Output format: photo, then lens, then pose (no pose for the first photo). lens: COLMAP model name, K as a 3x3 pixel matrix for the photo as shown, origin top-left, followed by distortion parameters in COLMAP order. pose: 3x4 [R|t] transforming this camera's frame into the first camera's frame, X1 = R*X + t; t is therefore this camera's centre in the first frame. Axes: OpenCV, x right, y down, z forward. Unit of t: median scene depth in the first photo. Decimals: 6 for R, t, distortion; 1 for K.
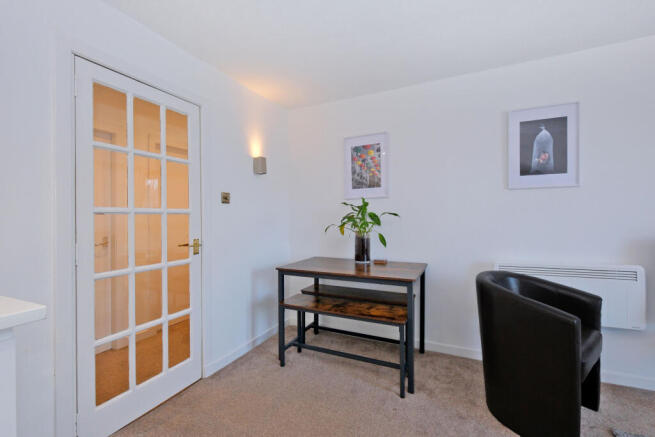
lens RADIAL K [[286.3, 0, 327.5], [0, 286.3, 218.5], [0, 0, 1]] dist [-0.001824, 0.000284]
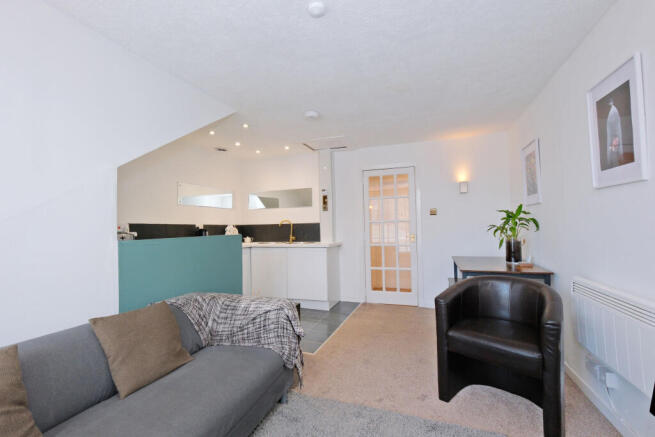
lens RADIAL K [[286.3, 0, 327.5], [0, 286.3, 218.5], [0, 0, 1]] dist [-0.001824, 0.000284]
pose [[0.099239, -0.012553, -0.994984, 1.426552], [0.016494, 0.999804, -0.010969, -0.026973], [0.994927, -0.015323, 0.099426, 0.200959]]
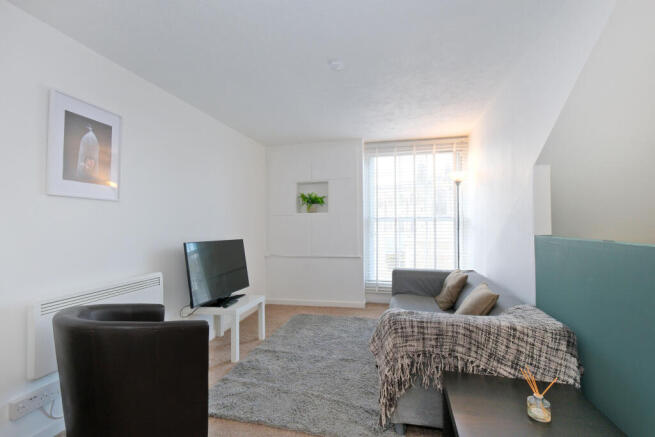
lens RADIAL K [[287.9, 0, 328.0], [0, 287.9, 219.9], [0, 0, 1]] dist [-0.000817, -0.000021]
pose [[-0.193862, 0.023416, 0.980749, -0.223399], [0.014034, 0.999679, -0.021094, -0.017887], [-0.980929, 0.009675, -0.194128, 0.479609]]
